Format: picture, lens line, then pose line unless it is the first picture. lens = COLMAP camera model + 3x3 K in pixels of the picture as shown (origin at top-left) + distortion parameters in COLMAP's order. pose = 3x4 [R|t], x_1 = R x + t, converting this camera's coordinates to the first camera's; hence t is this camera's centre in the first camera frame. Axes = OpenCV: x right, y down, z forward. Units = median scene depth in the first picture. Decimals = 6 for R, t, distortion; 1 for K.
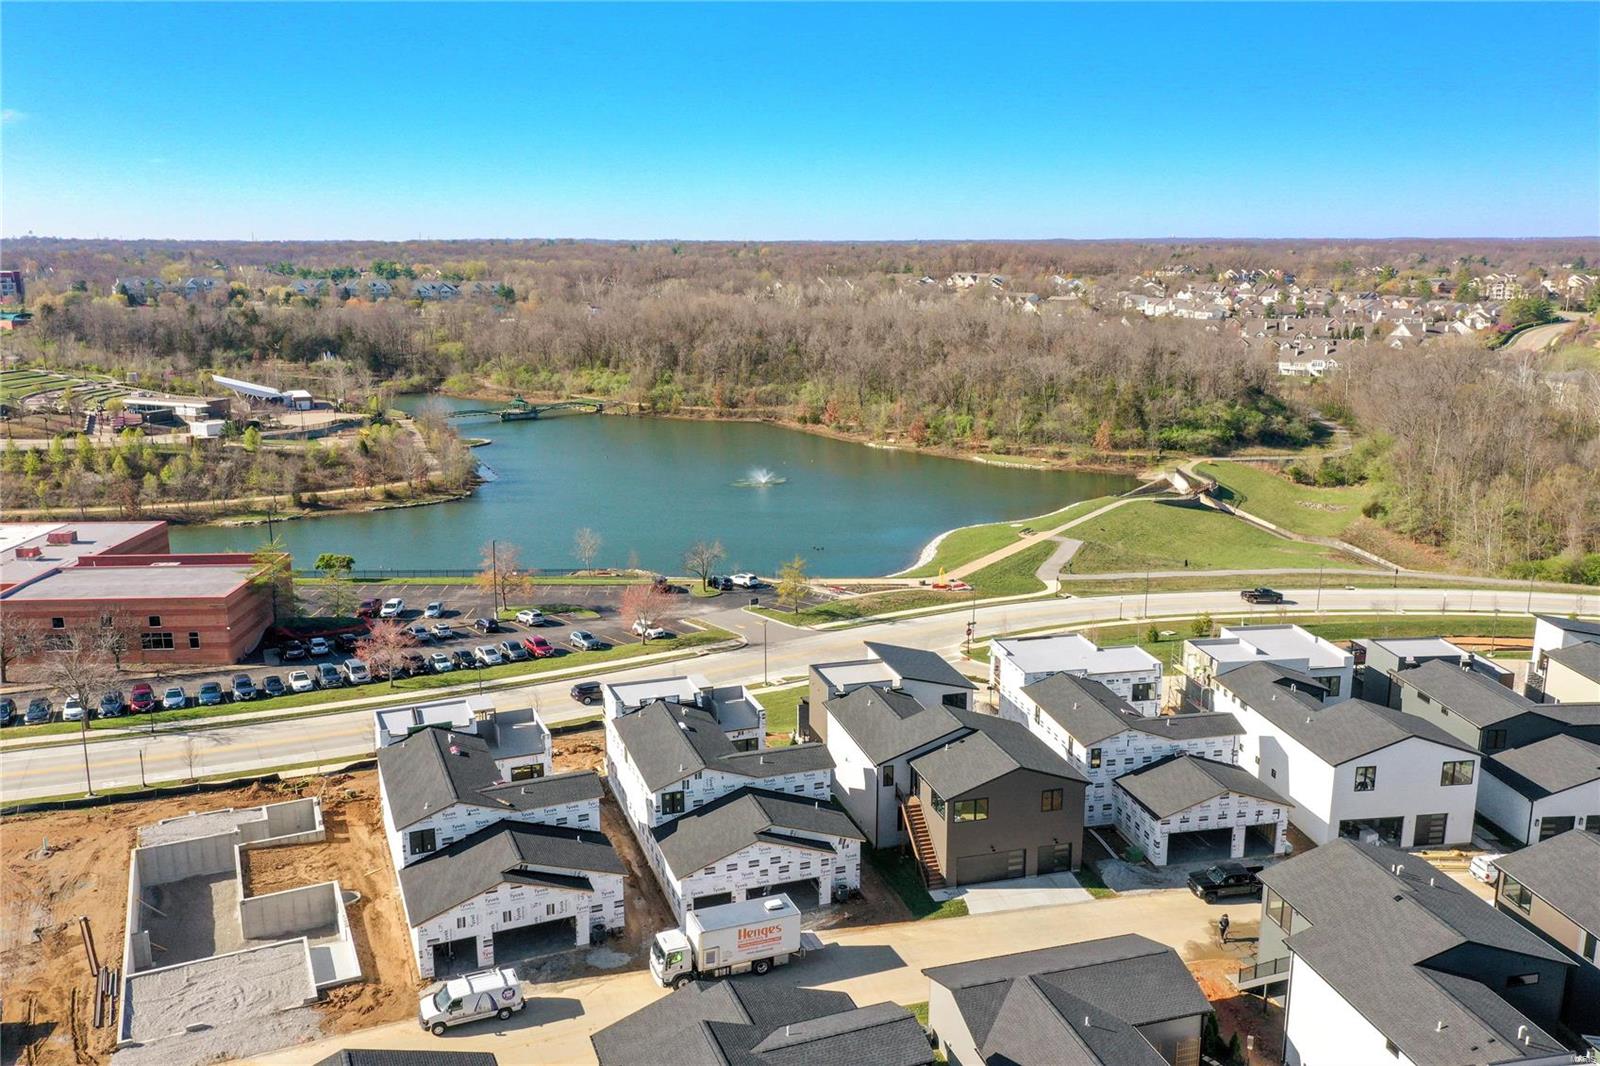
lens RADIAL K [[1270.4, 0, 800.0], [0, 1270.4, 533.0], [0, 0, 1]] dist [0.006564, 0.000643]
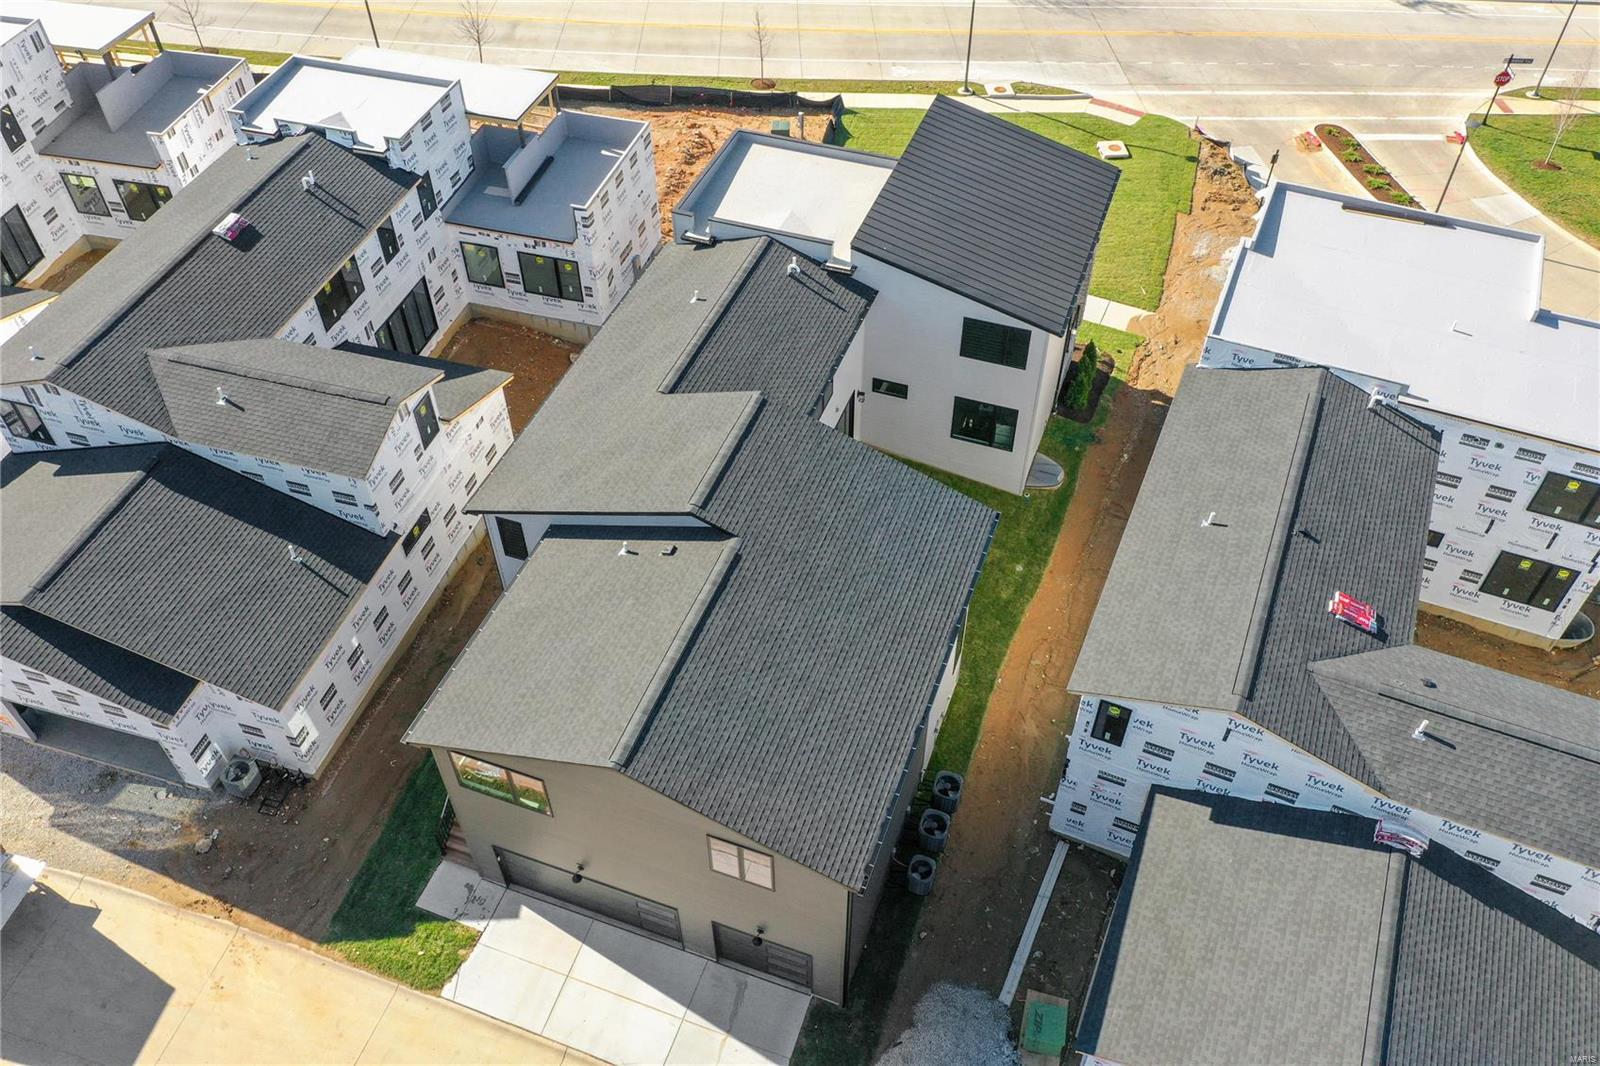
lens RADIAL K [[1270.4, 0, 800.0], [0, 1270.4, 533.0], [0, 0, 1]] dist [0.006564, 0.000643]
pose [[0.815549, 0.420622, -0.397438, 0.088569], [-0.124872, 0.798525, 0.588868, -0.013651], [0.565055, -0.430621, 0.703760, 0.239550]]
